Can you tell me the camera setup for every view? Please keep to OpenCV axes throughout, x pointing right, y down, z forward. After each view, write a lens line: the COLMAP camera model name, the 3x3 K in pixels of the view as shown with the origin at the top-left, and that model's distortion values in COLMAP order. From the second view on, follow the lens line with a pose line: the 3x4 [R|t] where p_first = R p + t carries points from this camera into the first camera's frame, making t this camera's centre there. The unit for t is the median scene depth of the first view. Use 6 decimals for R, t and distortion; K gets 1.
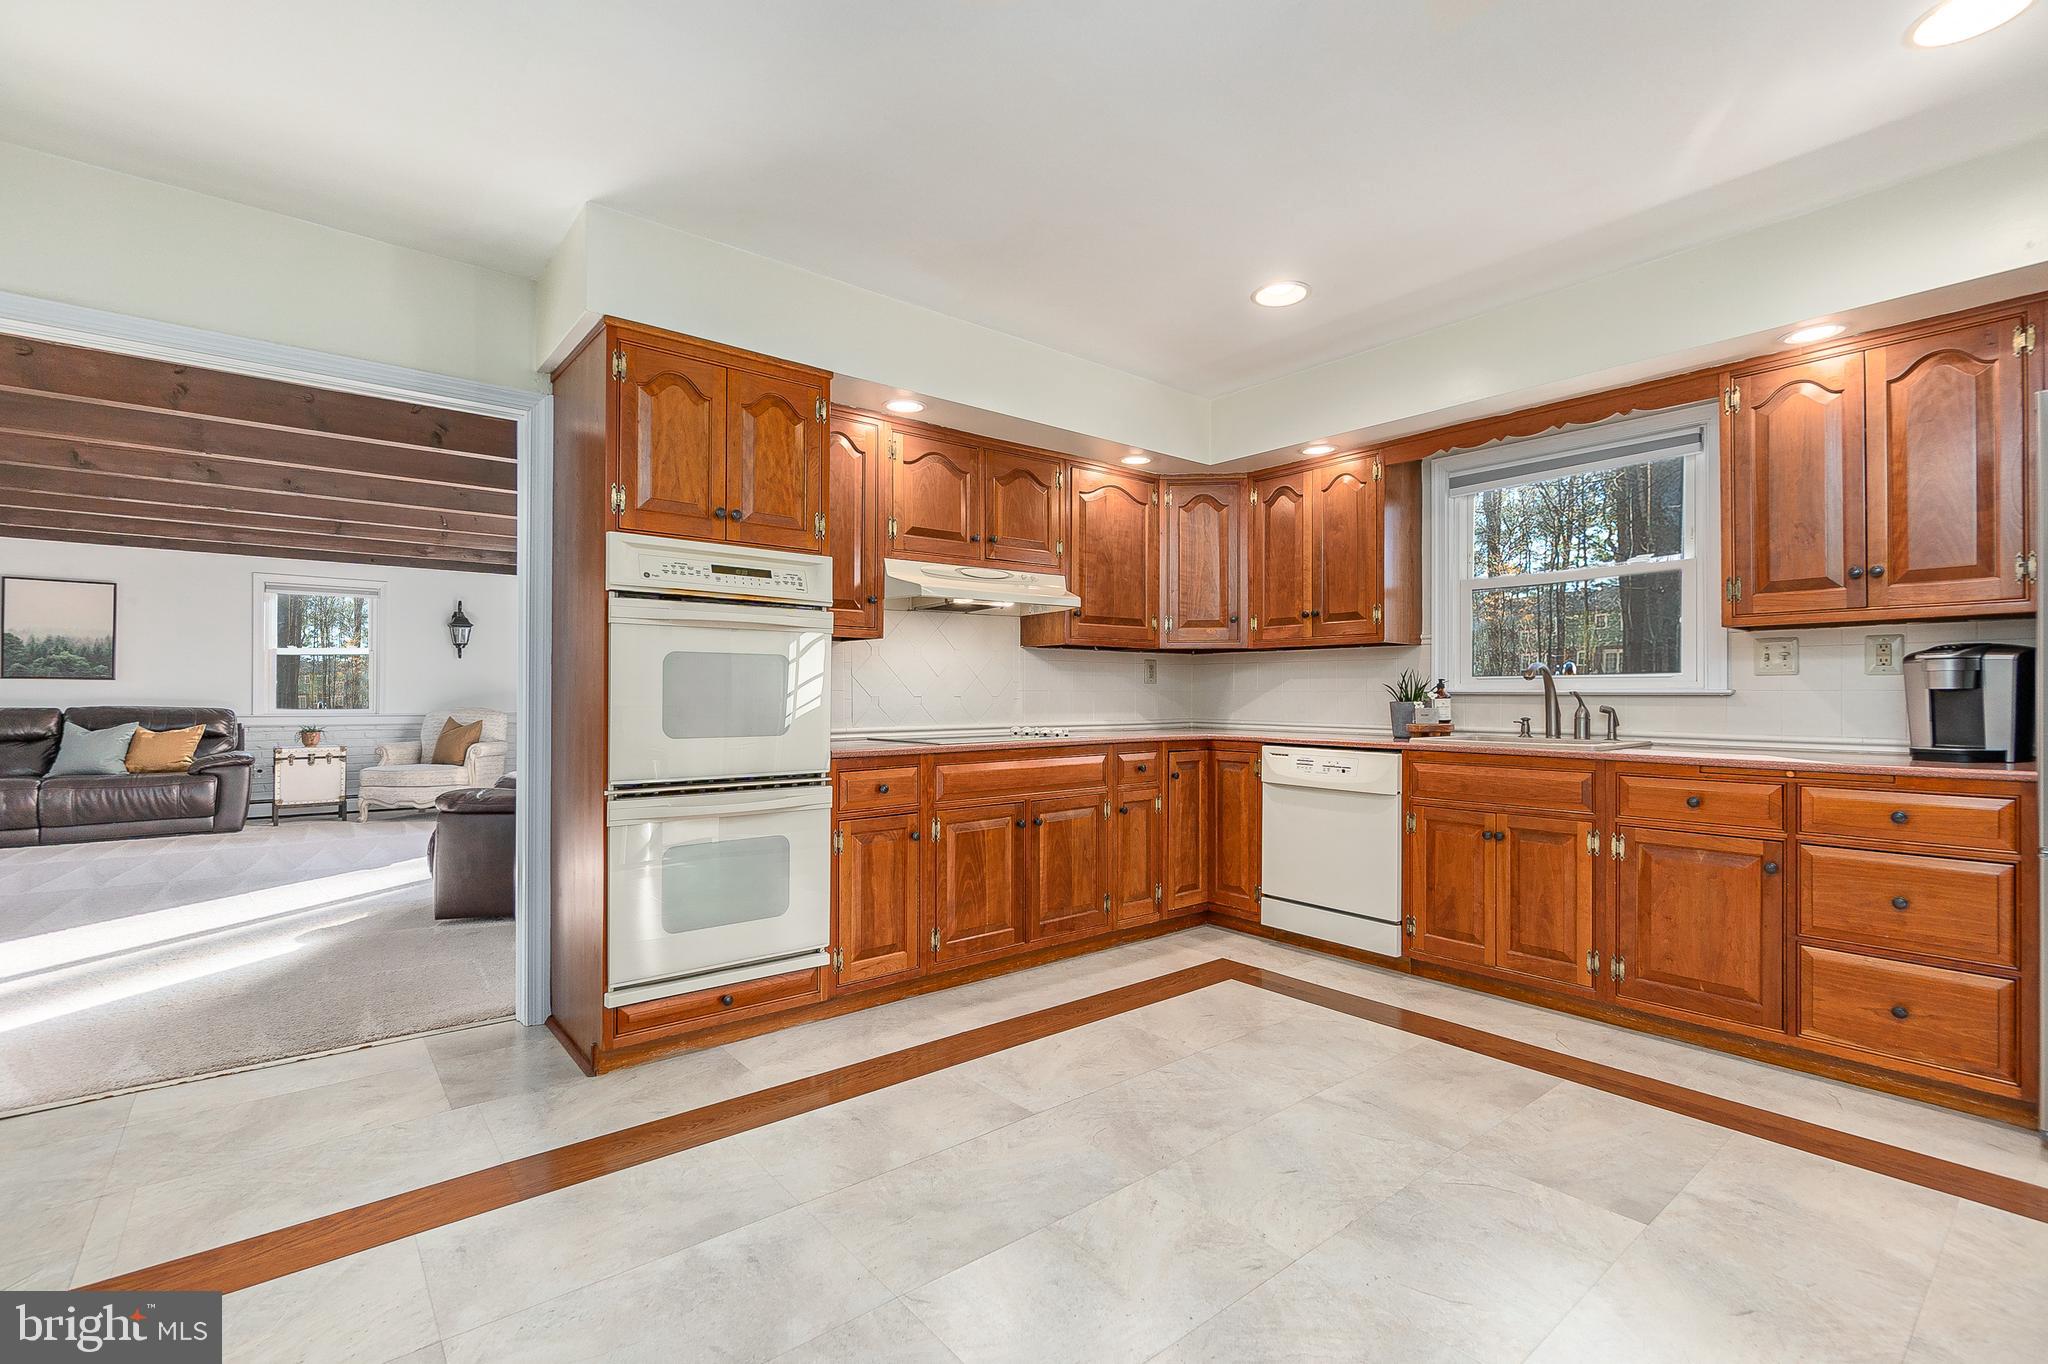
lens RADIAL K [[900.2, 0, 1010.9], [0, 900.2, 687.8], [0, 0, 1]] dist [0.001201, 0.000260]
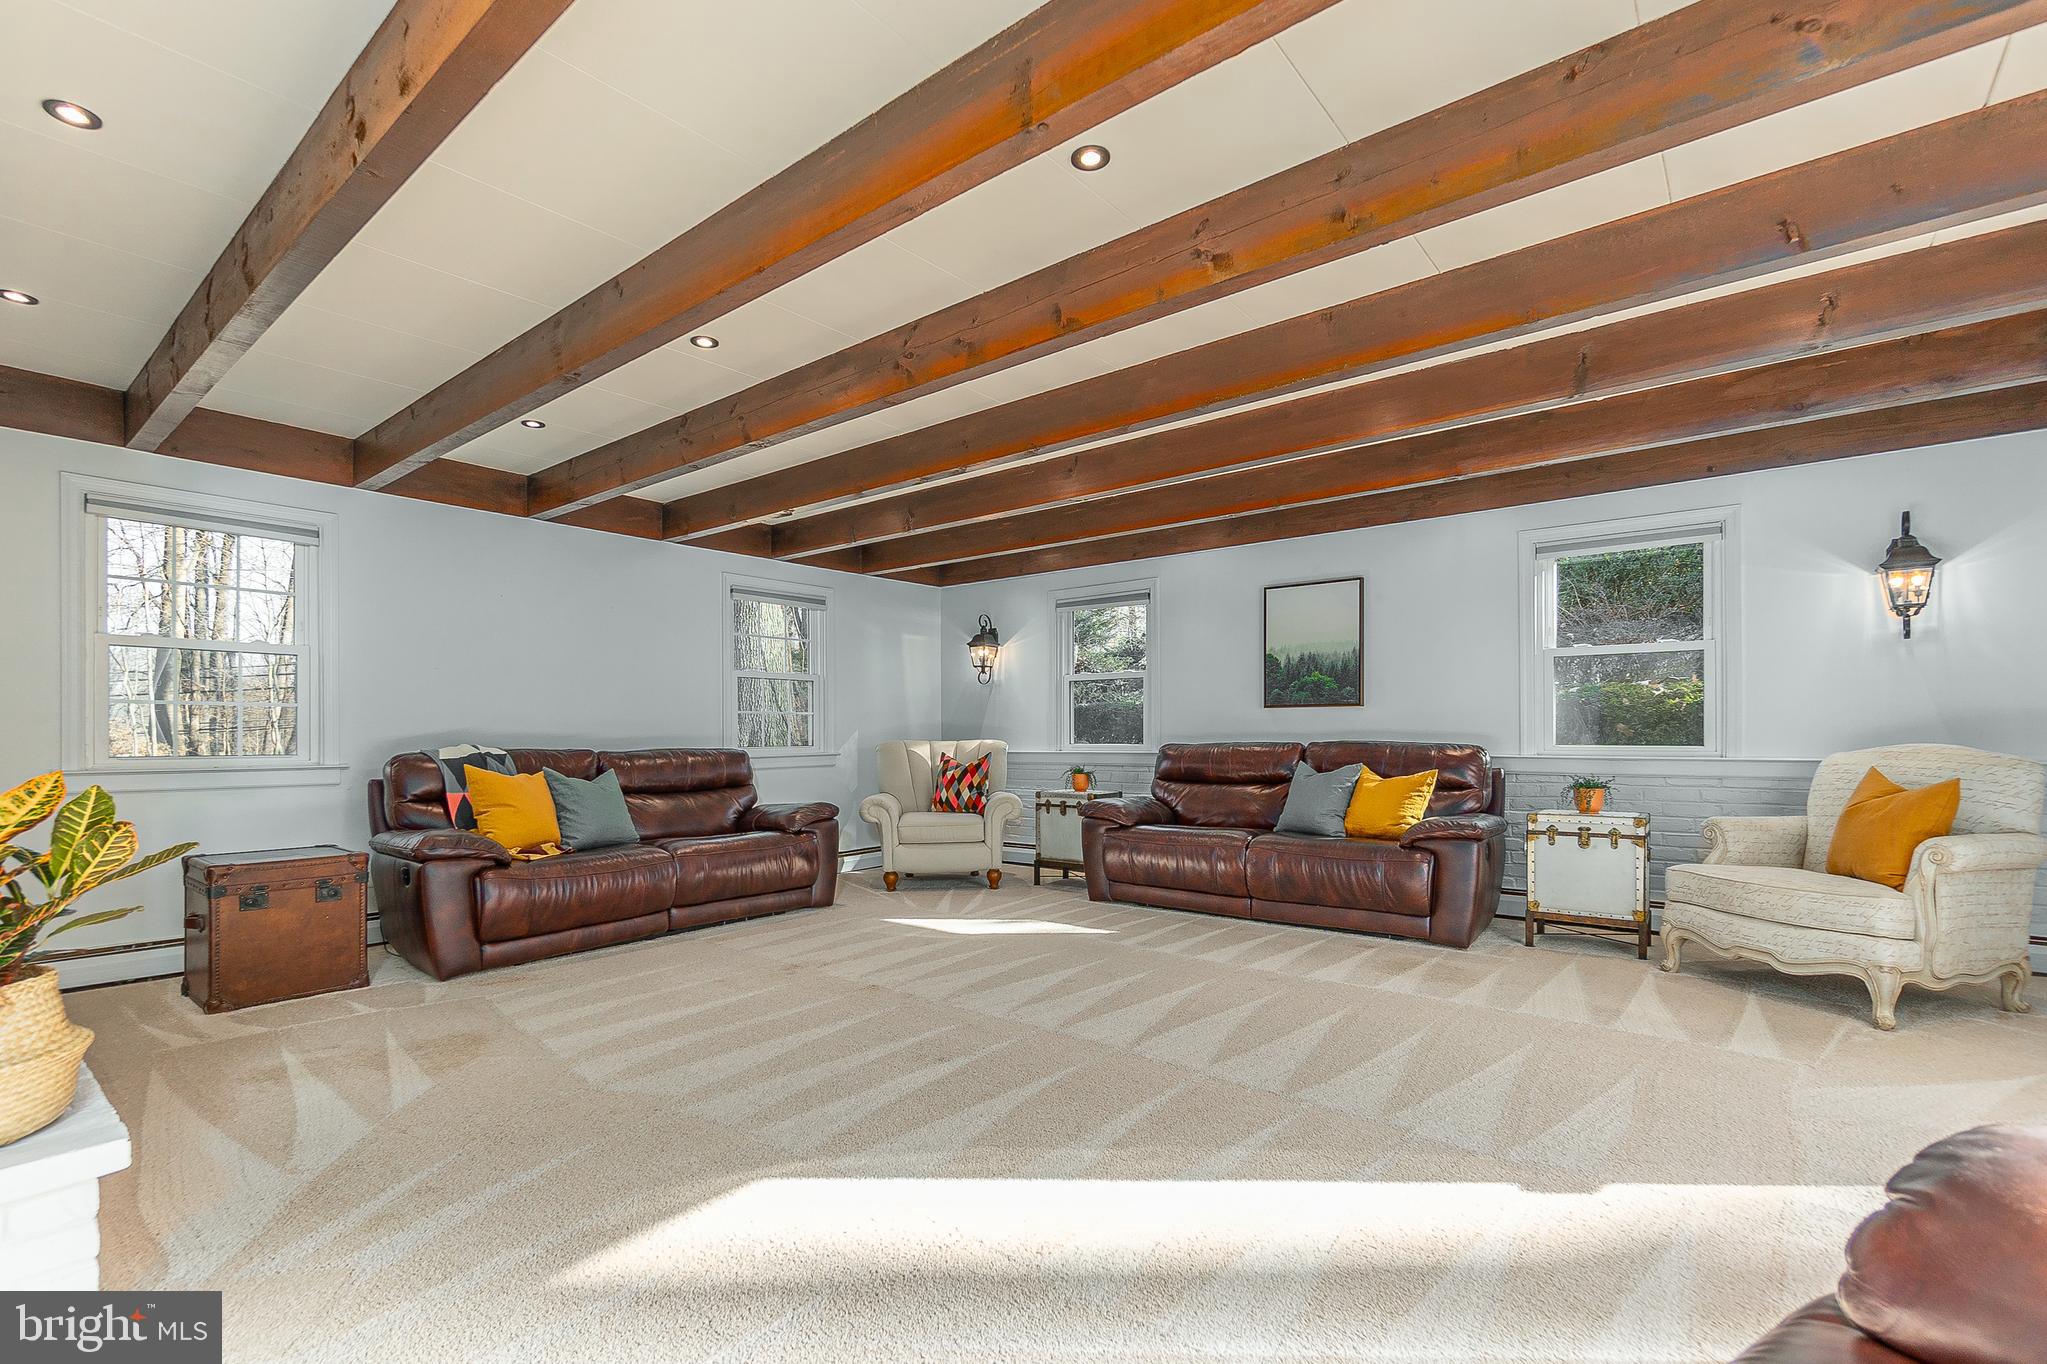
lens RADIAL K [[920.1, 0, 1018.4], [0, 920.1, 737.2], [0, 0, 1]] dist [0.000646, 0.000225]
pose [[0.210939, 0.000133, -0.977499, -0.646389], [0.014428, 0.999891, 0.003250, 0.022871], [0.977393, -0.014789, 0.210914, 1.186408]]
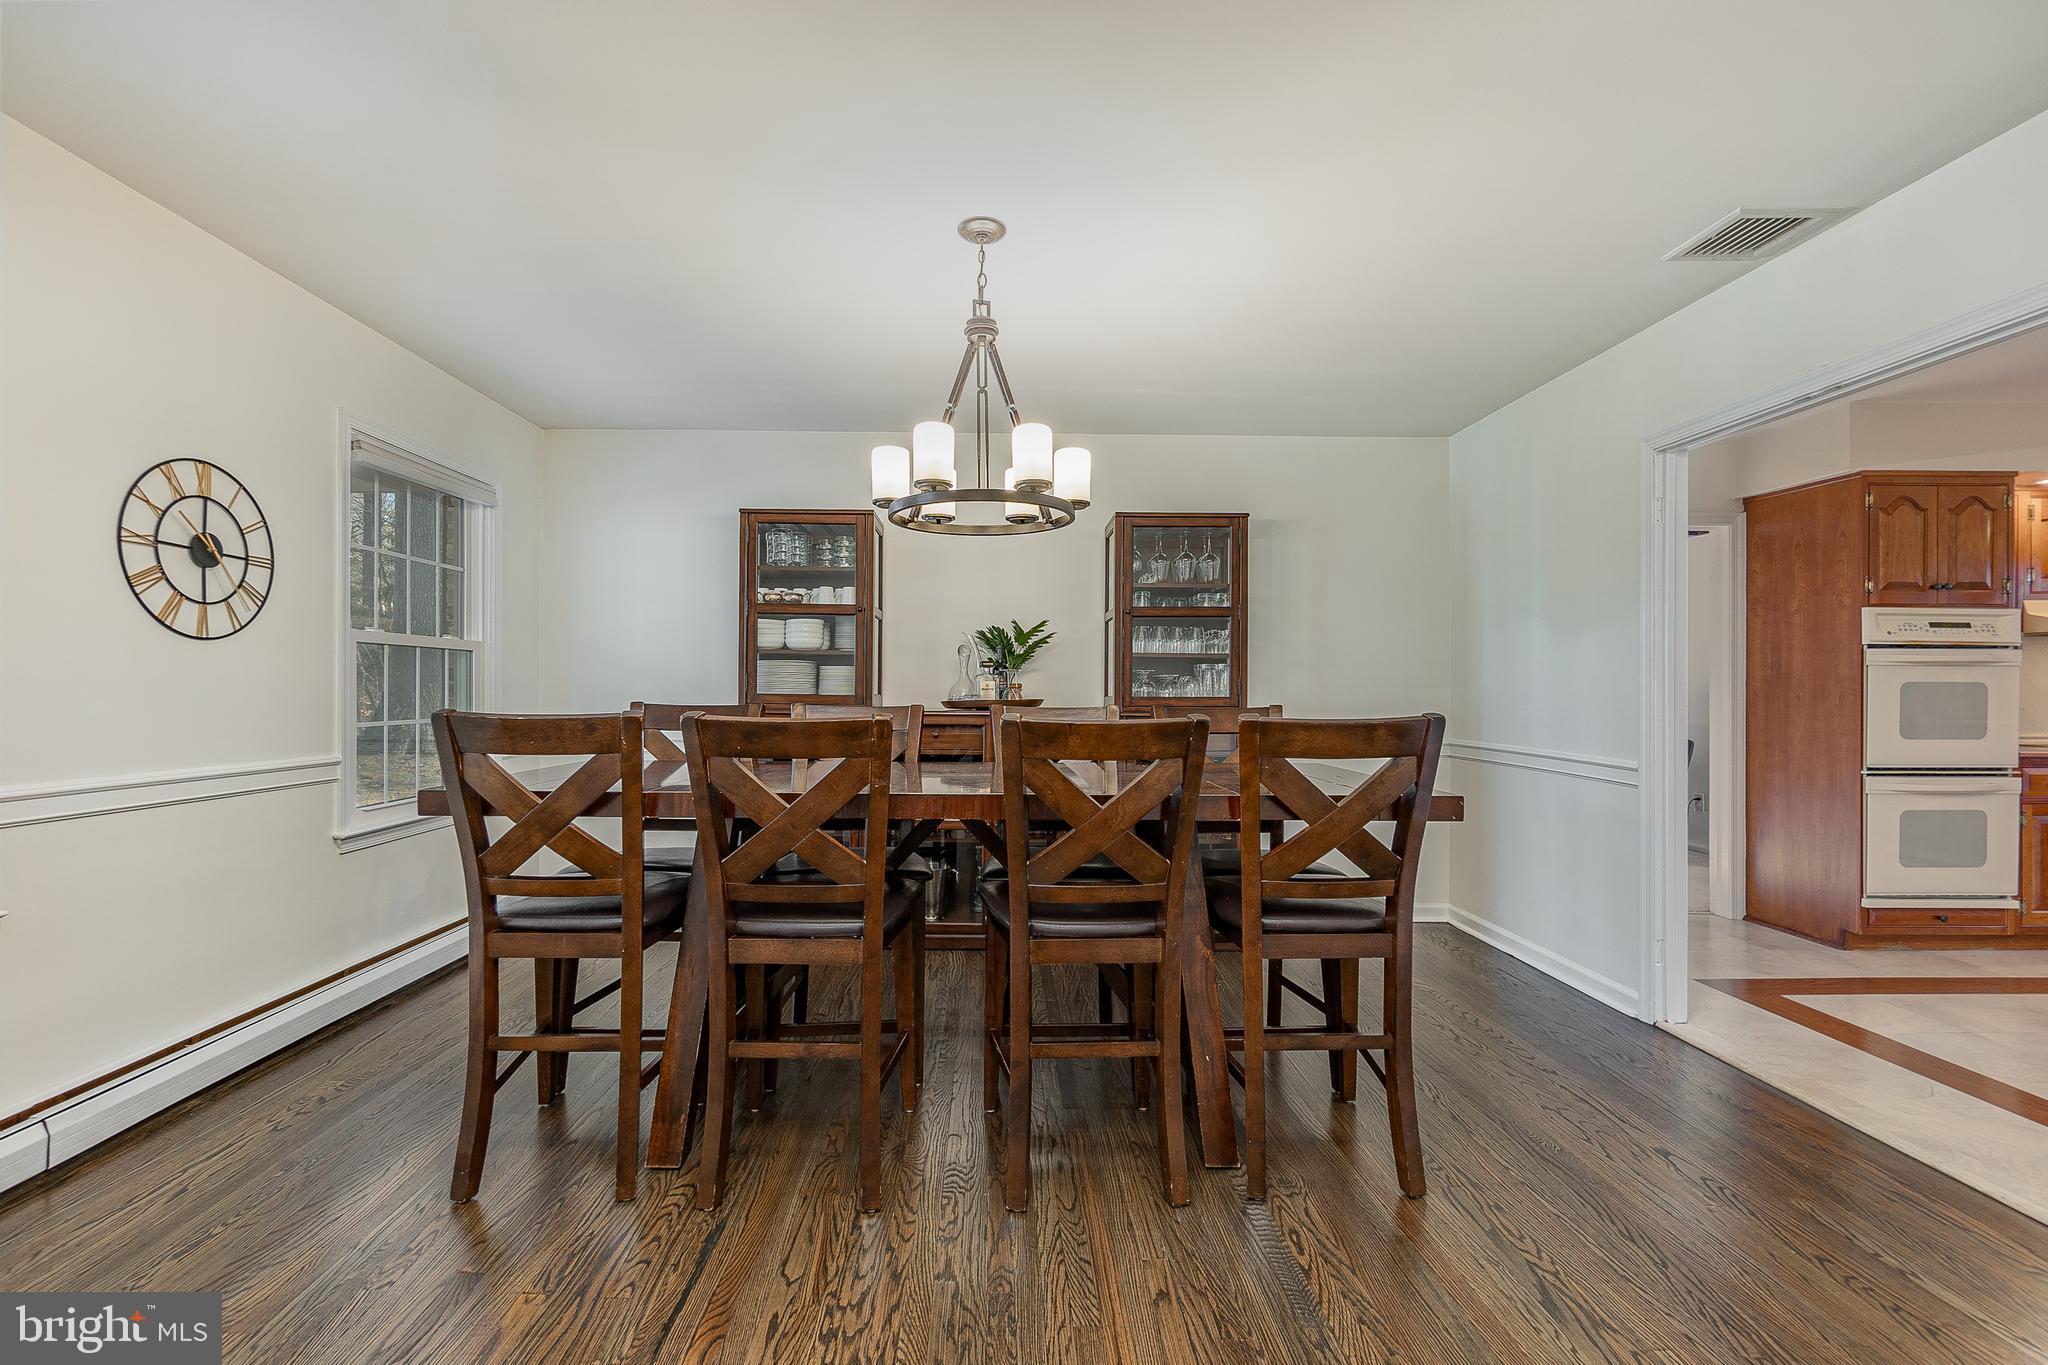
lens RADIAL K [[911.2, 0, 1005.6], [0, 911.2, 691.3], [0, 0, 1]] dist [-0.000581, 0.000383]
pose [[0.789774, 0.001187, -0.613397, -0.502922], [0.003501, 0.999973, 0.006443, -0.031561], [0.613388, -0.007236, 0.789749, -0.913697]]
